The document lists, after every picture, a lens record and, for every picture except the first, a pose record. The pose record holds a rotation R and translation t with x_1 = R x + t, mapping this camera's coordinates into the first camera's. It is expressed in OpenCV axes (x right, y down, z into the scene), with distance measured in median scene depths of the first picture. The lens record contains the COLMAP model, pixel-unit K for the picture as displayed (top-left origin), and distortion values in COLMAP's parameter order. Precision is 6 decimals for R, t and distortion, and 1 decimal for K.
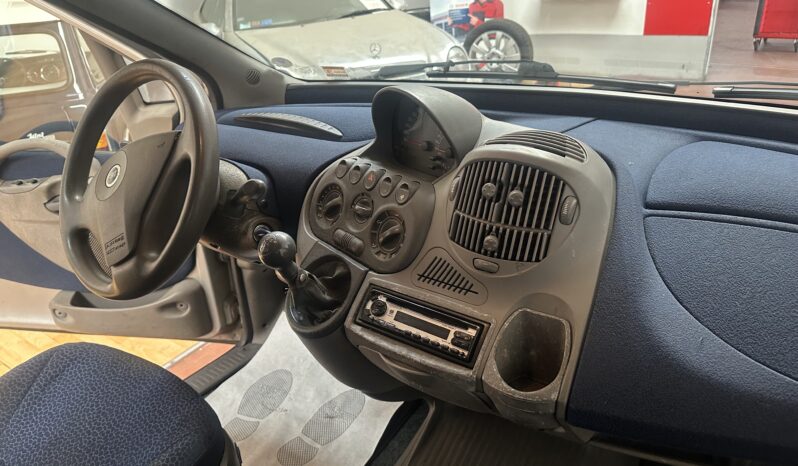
lens RADIAL K [[577.8, 0, 393.0], [0, 577.8, 212.0], [0, 0, 1]] dist [0.011771, -0.001520]
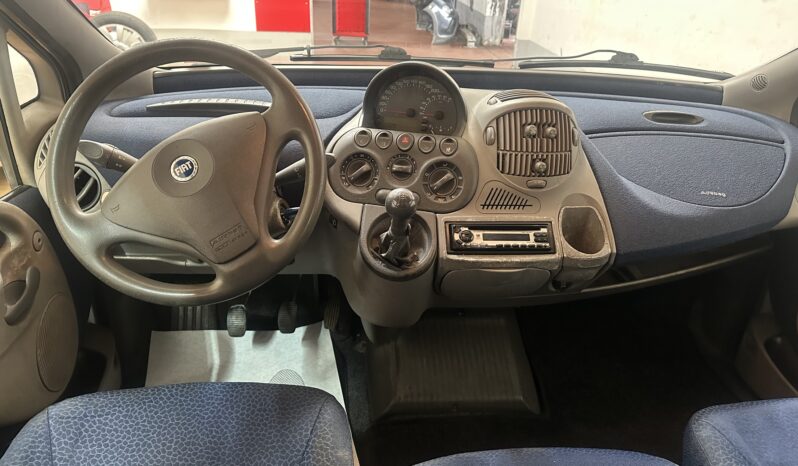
lens RADIAL K [[572.1, 0, 386.1], [0, 572.1, 233.5], [0, 0, 1]] dist [0.087592, -0.106193]
pose [[0.749158, -0.204401, 0.630065, -0.902011], [0.181660, 0.978128, 0.101320, 0.001549], [-0.636994, 0.038552, 0.769904, 0.139774]]
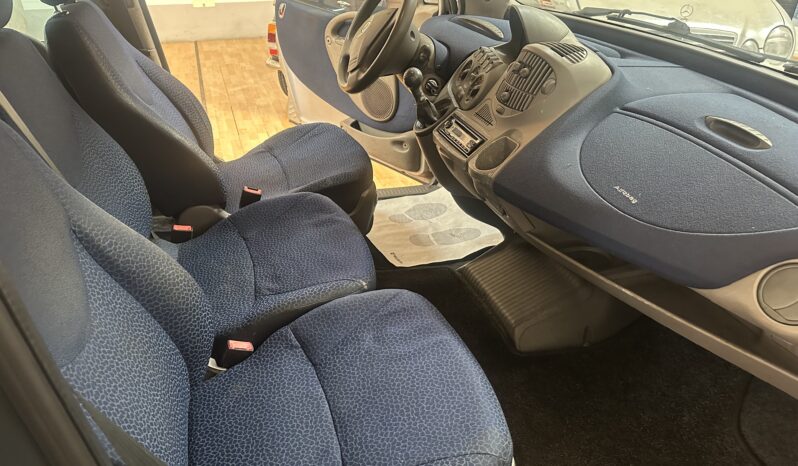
lens RADIAL K [[572.1, 0, 386.1], [0, 572.1, 233.5], [0, 0, 1]] dist [0.087592, -0.106193]
pose [[0.799258, 0.370882, -0.472899, 0.755948], [-0.314324, 0.928638, 0.197059, 0.182779], [0.512237, -0.008857, 0.858798, -0.615688]]
